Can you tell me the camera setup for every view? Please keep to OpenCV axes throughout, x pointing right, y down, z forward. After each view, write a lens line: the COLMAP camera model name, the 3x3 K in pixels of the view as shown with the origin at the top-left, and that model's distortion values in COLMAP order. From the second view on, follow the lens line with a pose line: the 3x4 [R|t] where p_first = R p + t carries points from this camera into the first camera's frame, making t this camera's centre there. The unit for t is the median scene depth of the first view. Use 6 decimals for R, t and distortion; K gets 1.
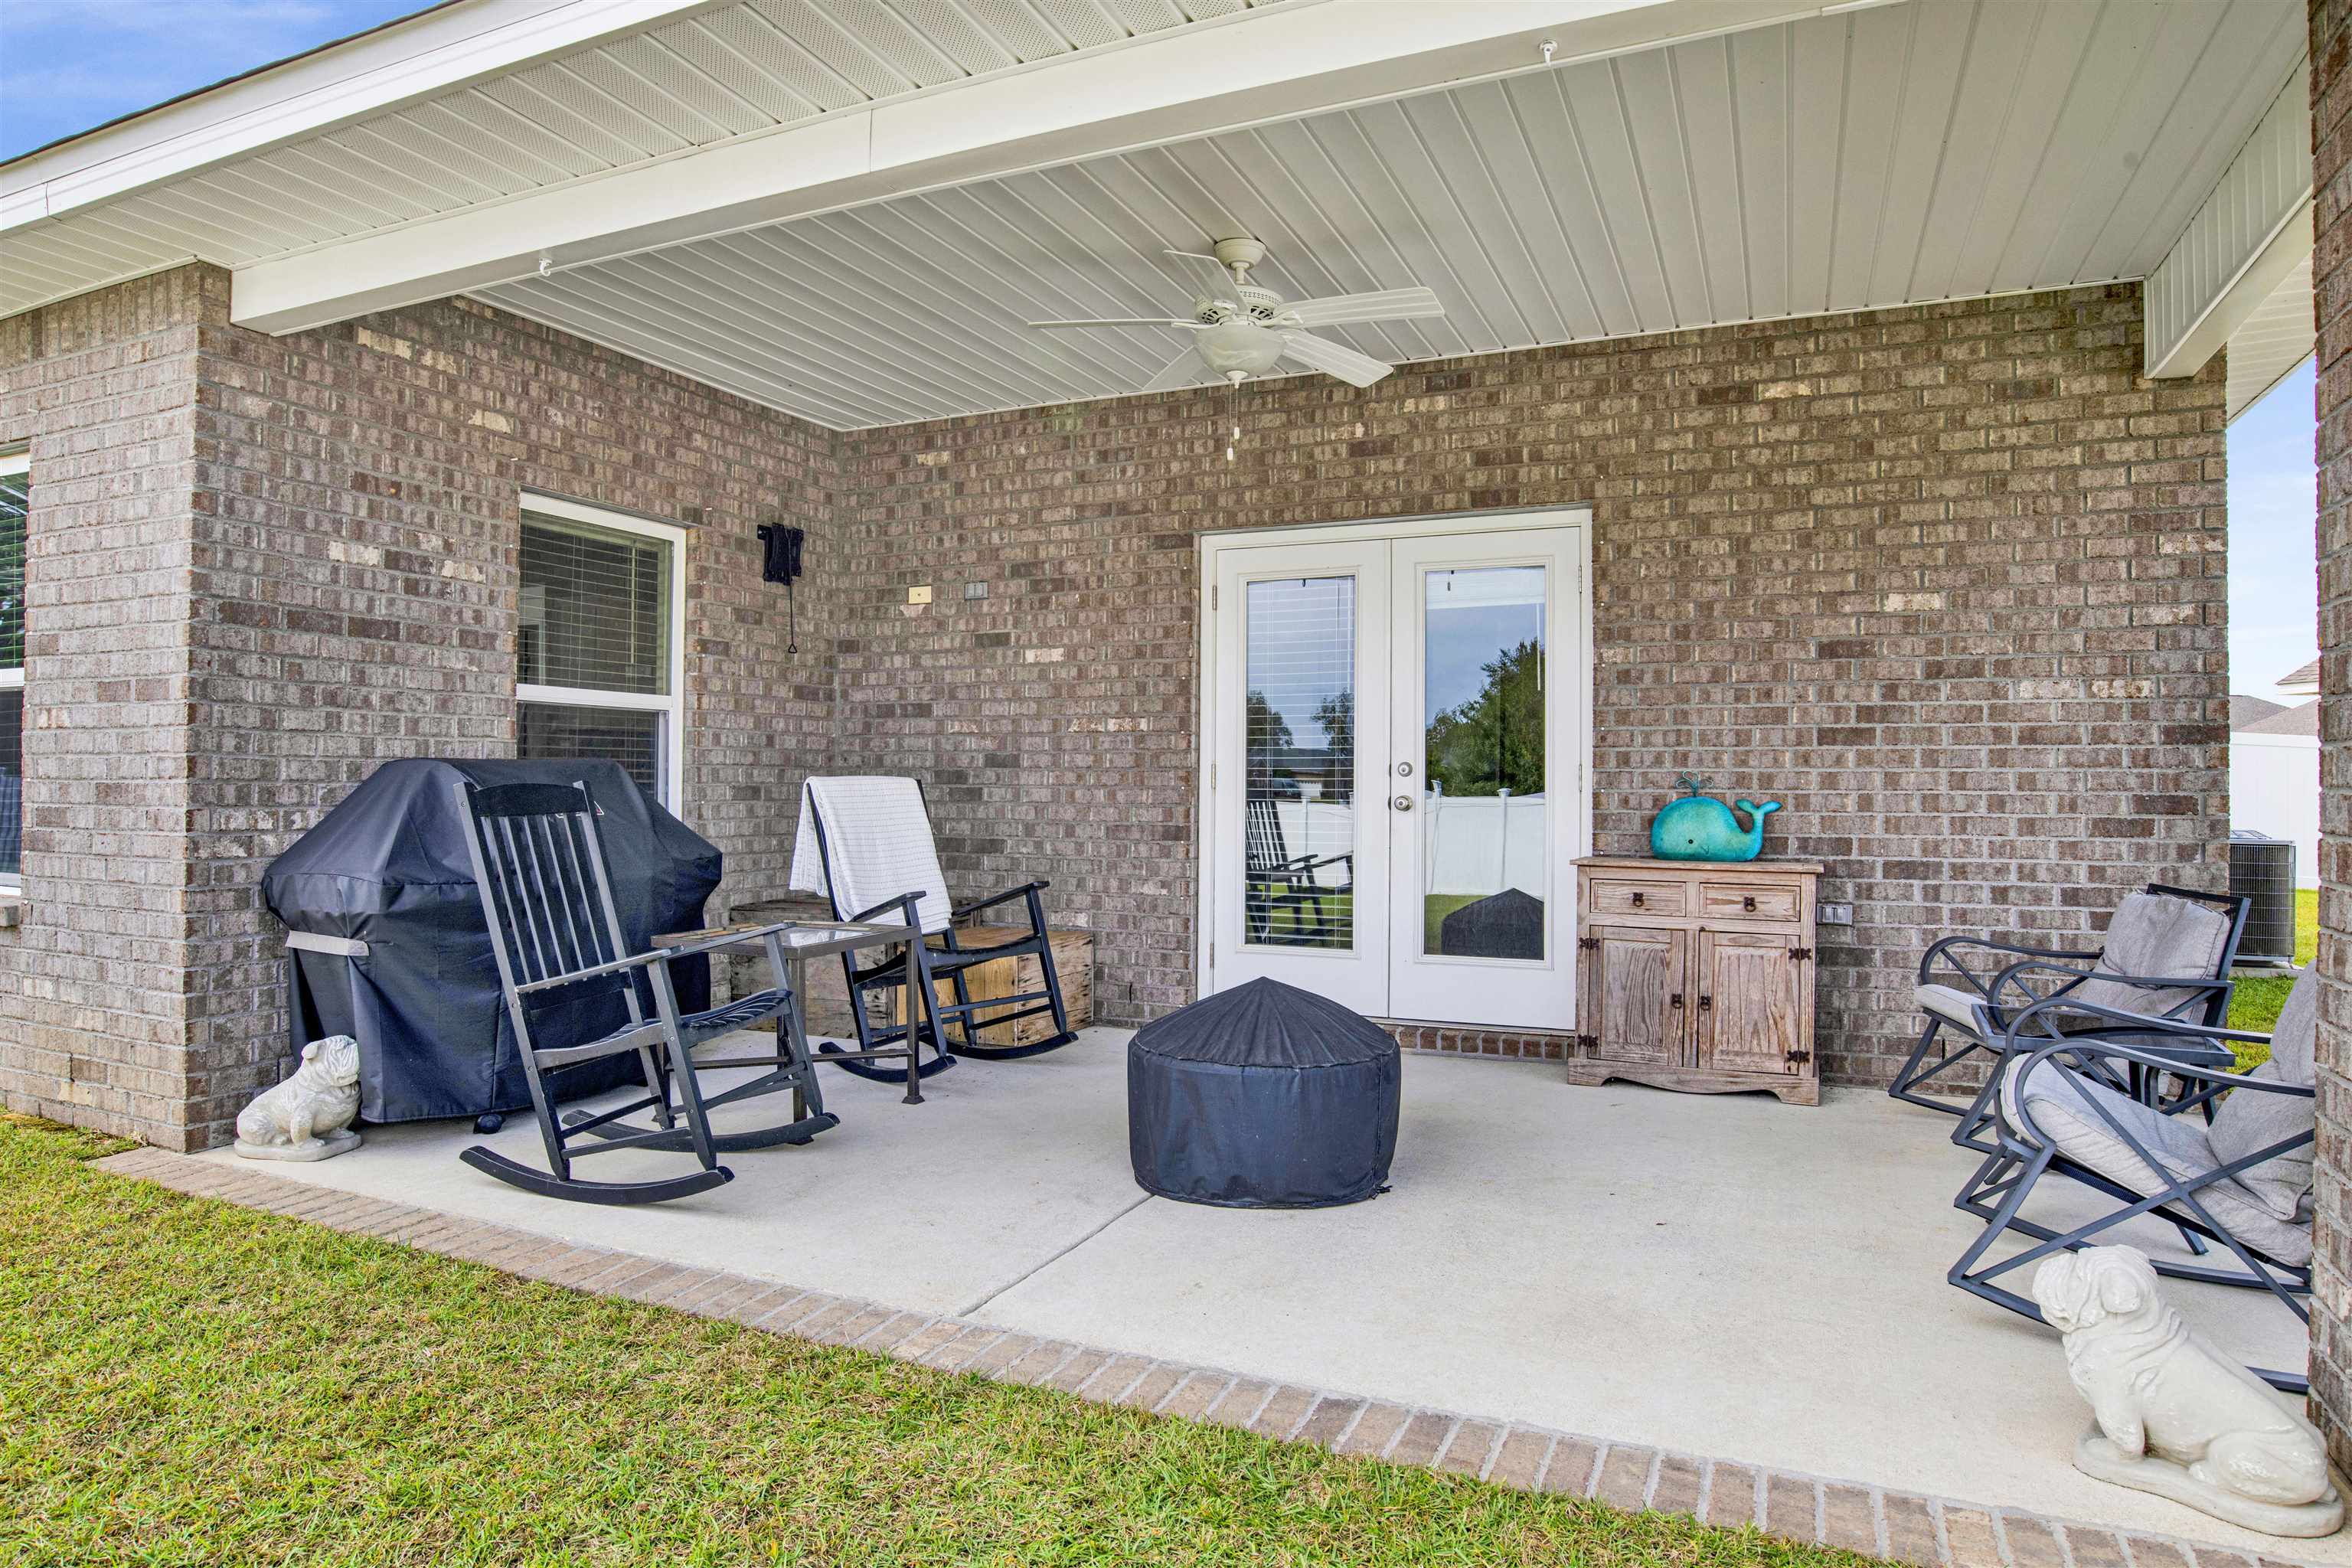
lens RADIAL K [[1342.6, 0, 1260.6], [0, 1342.6, 780.7], [0, 0, 1]] dist [-0.065714, 0.016910]
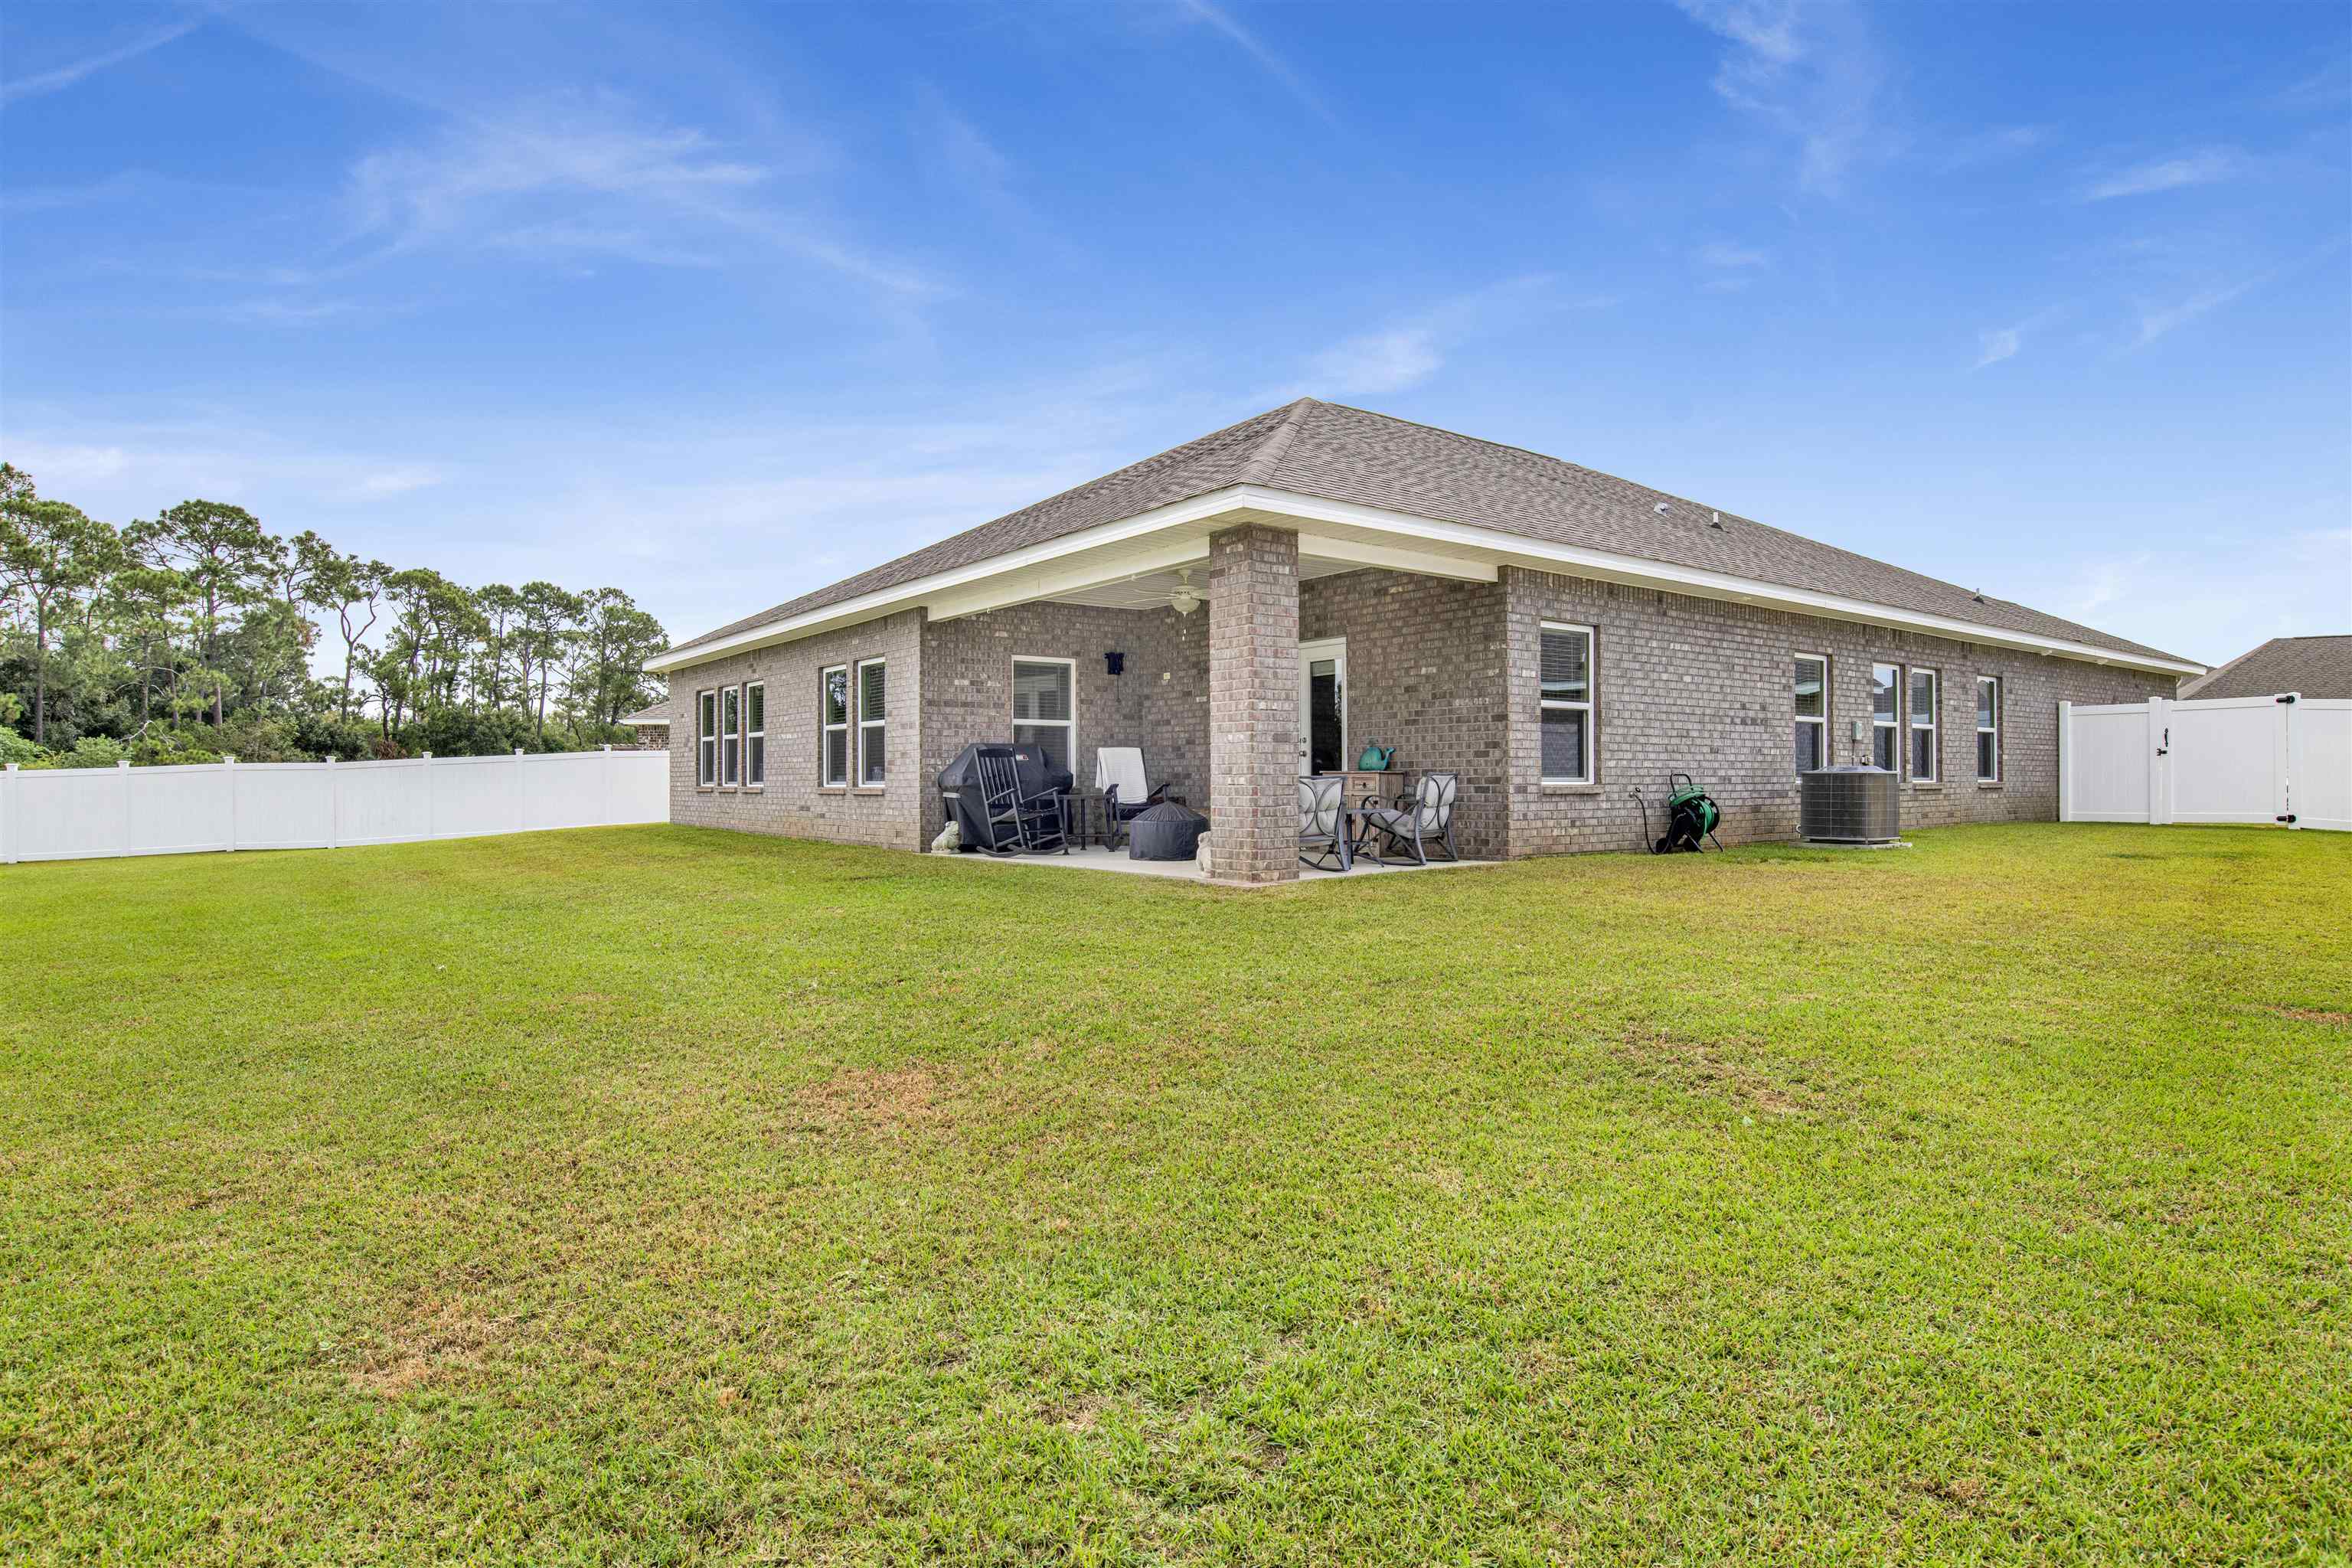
lens RADIAL K [[1283.0, 0, 1181.4], [0, 1283.0, 783.2], [0, 0, 1]] dist [-0.056016, 0.010779]
pose [[0.857743, -0.008454, -0.514008, 1.381557], [0.009988, 0.999950, 0.000221, 0.083243], [0.513981, -0.005323, 0.857785, -1.432652]]
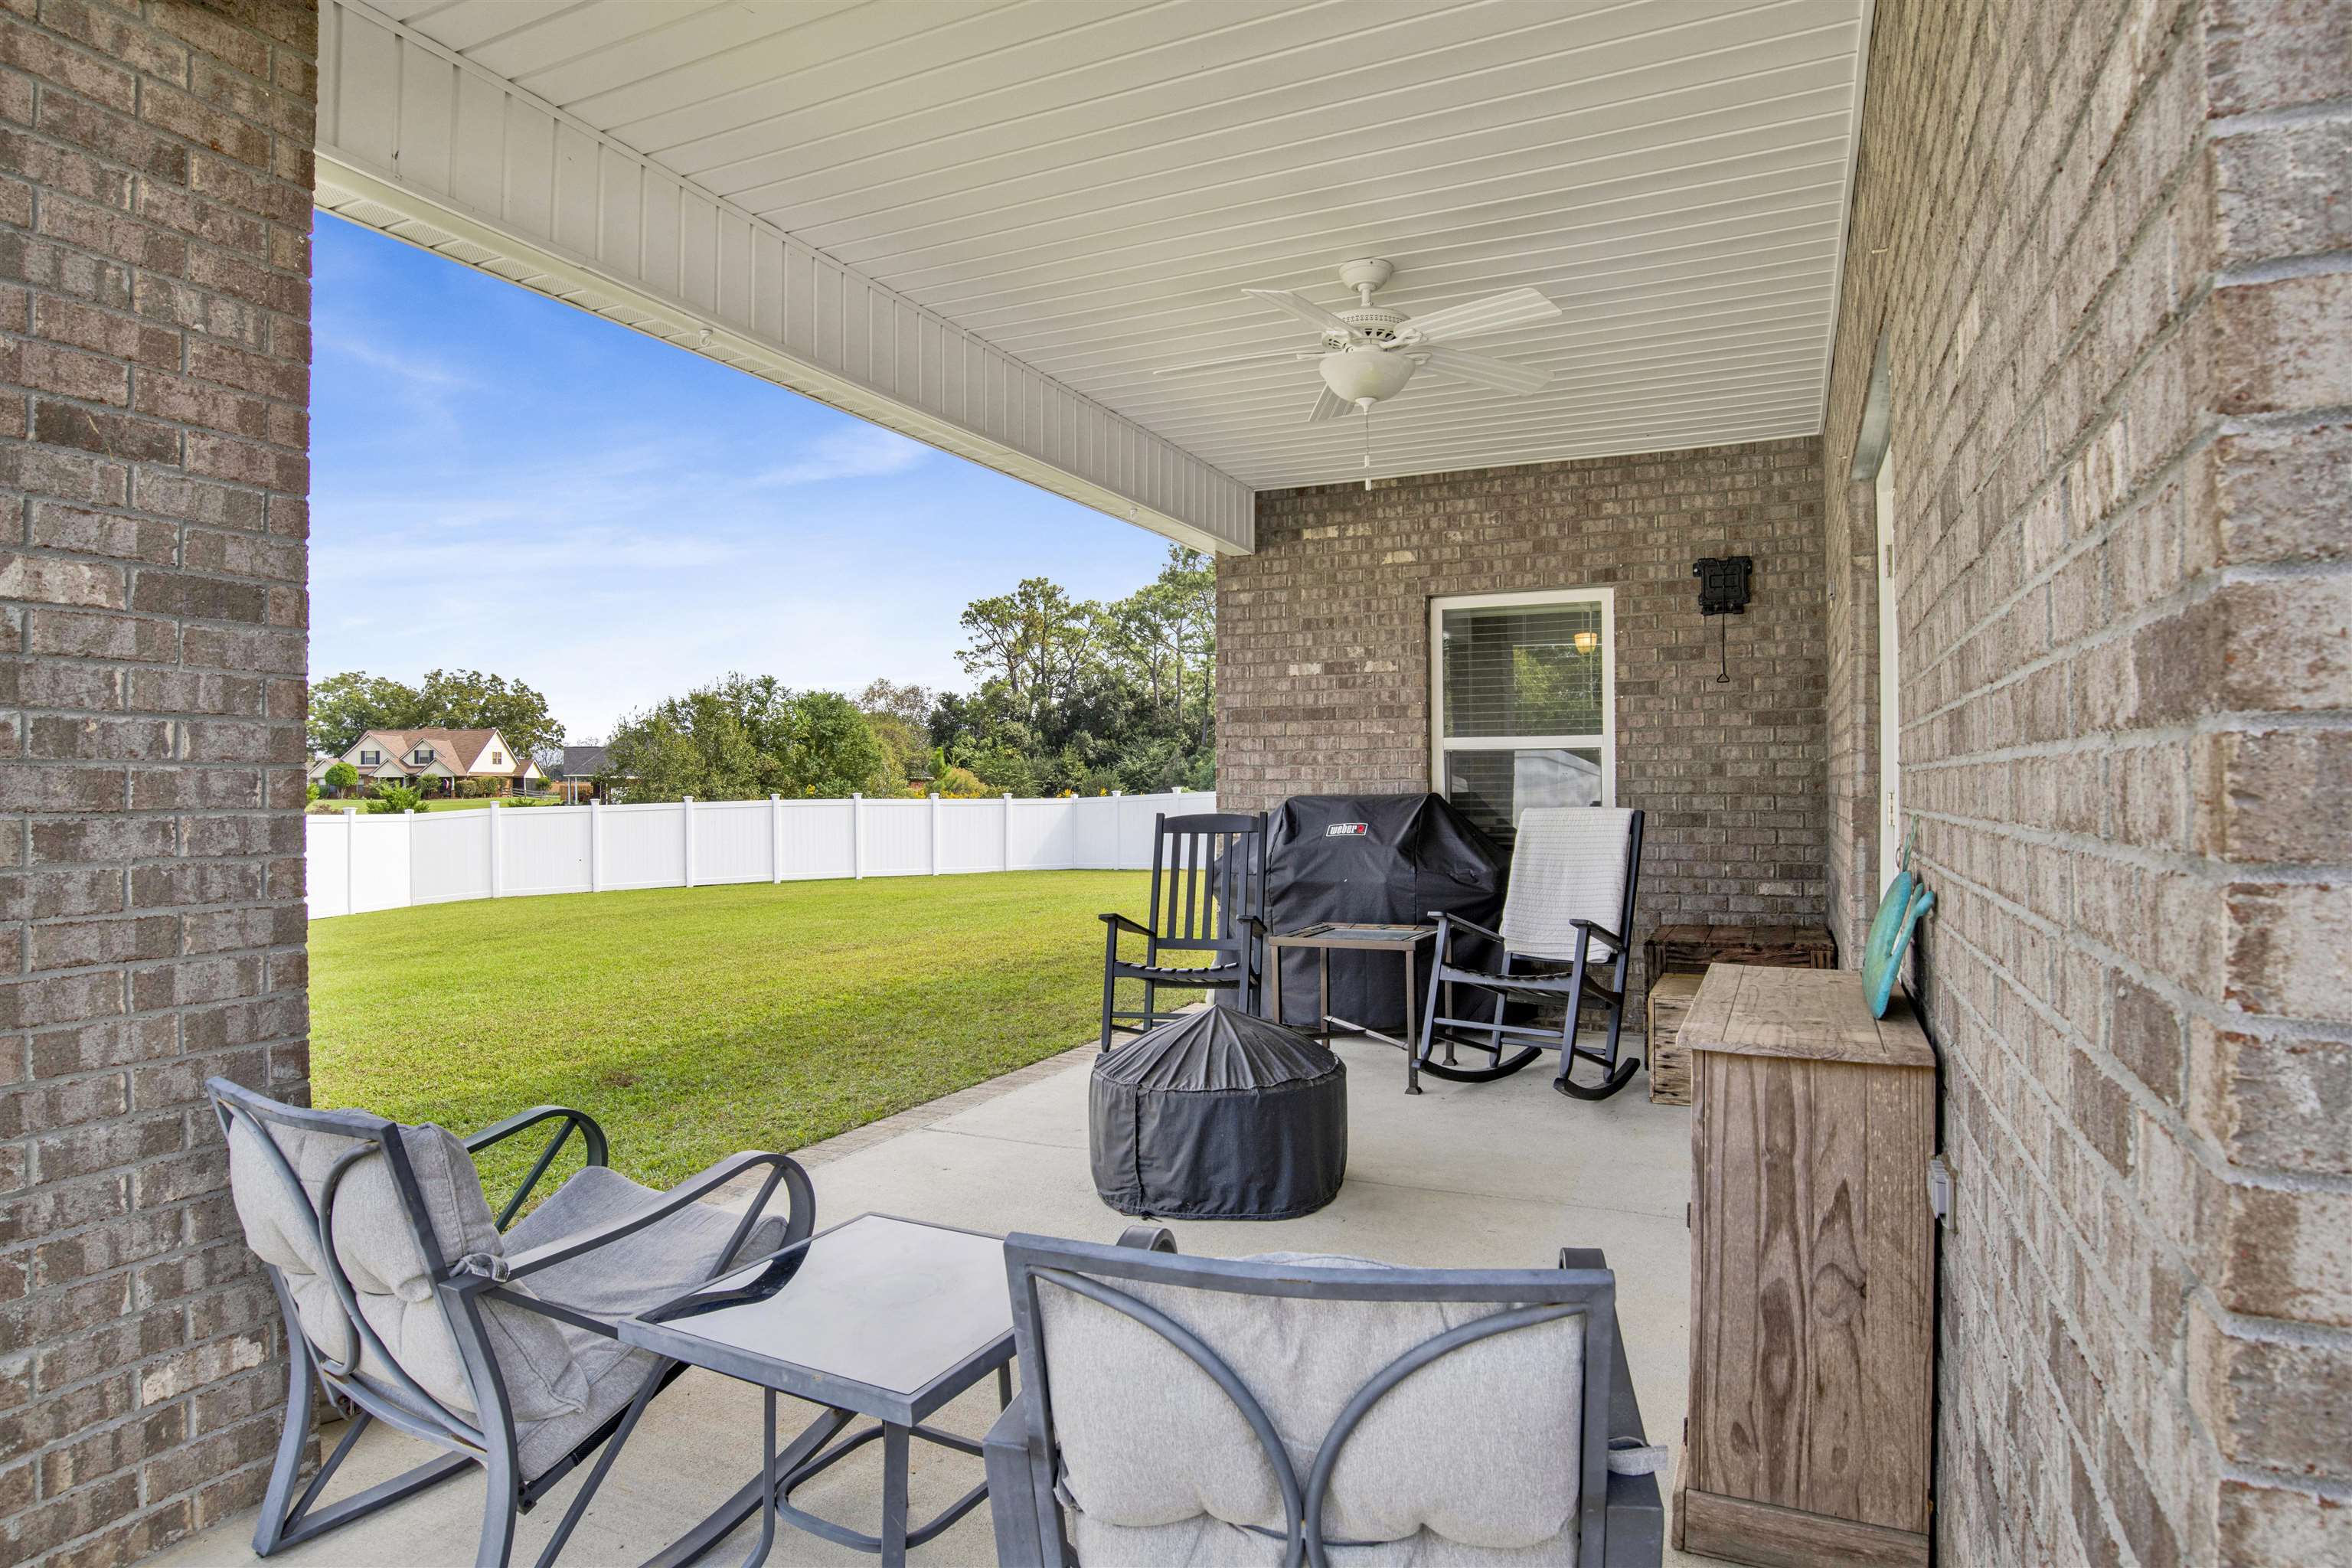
lens RADIAL K [[1246.6, 0, 1166.0], [0, 1246.6, 792.8], [0, 0, 1]] dist [-0.073709, 0.022185]
pose [[-0.033533, -0.006199, -0.999418, 0.800838], [0.005116, 0.999967, -0.006374, -0.011230], [0.999425, -0.005327, -0.033500, 0.821830]]
